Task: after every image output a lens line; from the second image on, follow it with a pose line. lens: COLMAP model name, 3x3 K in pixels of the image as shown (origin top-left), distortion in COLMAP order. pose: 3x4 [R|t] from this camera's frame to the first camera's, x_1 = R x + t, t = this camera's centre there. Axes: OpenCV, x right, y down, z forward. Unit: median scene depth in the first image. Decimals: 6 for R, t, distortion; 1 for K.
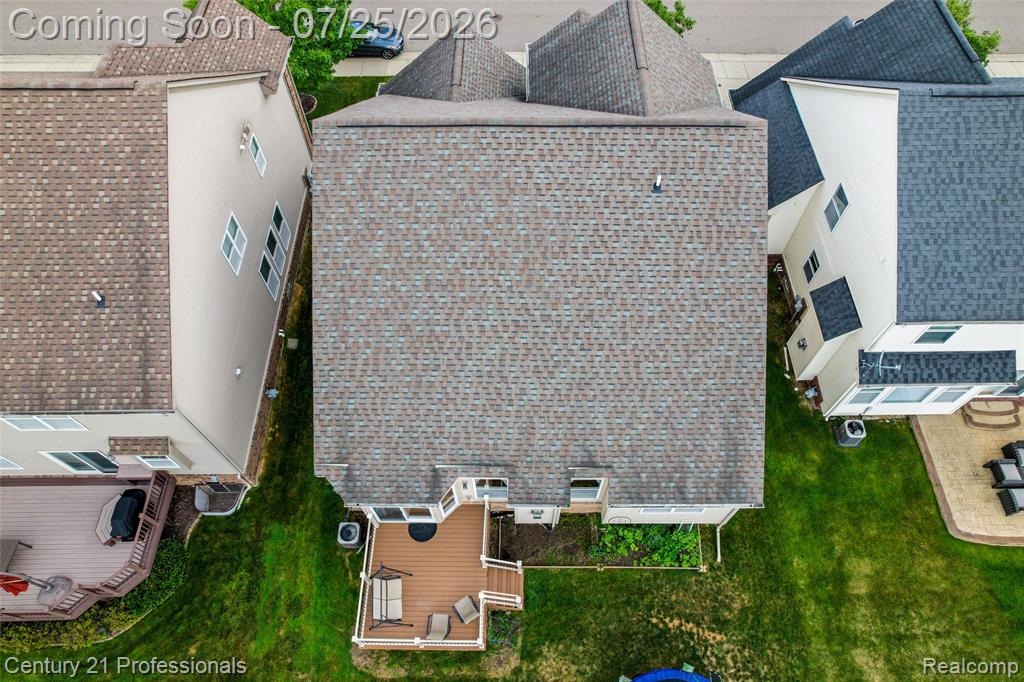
lens RADIAL K [[661.8, 0, 507.6], [0, 661.8, 329.4], [0, 0, 1]] dist [-0.063203, 0.079365]
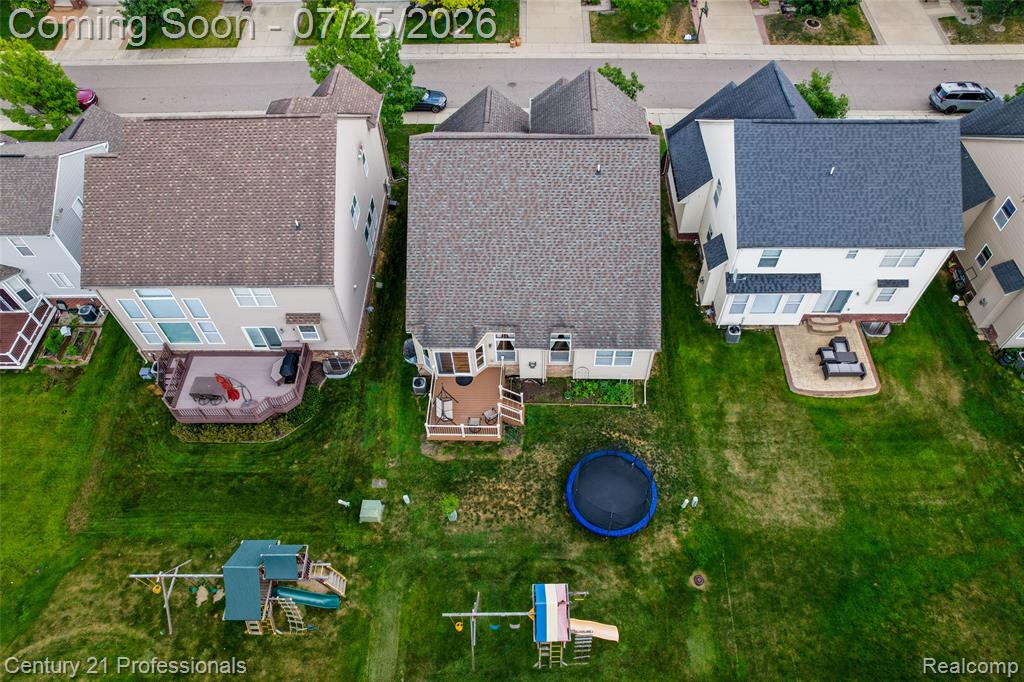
lens RADIAL K [[672.4, 0, 512.0], [0, 672.4, 341.0], [0, 0, 1]] dist [-0.005558, -0.001202]
pose [[0.999787, 0.004751, -0.020088, 0.025285], [-0.006475, 0.996219, -0.086639, 0.356649], [0.019600, 0.086751, 0.996037, -0.701949]]
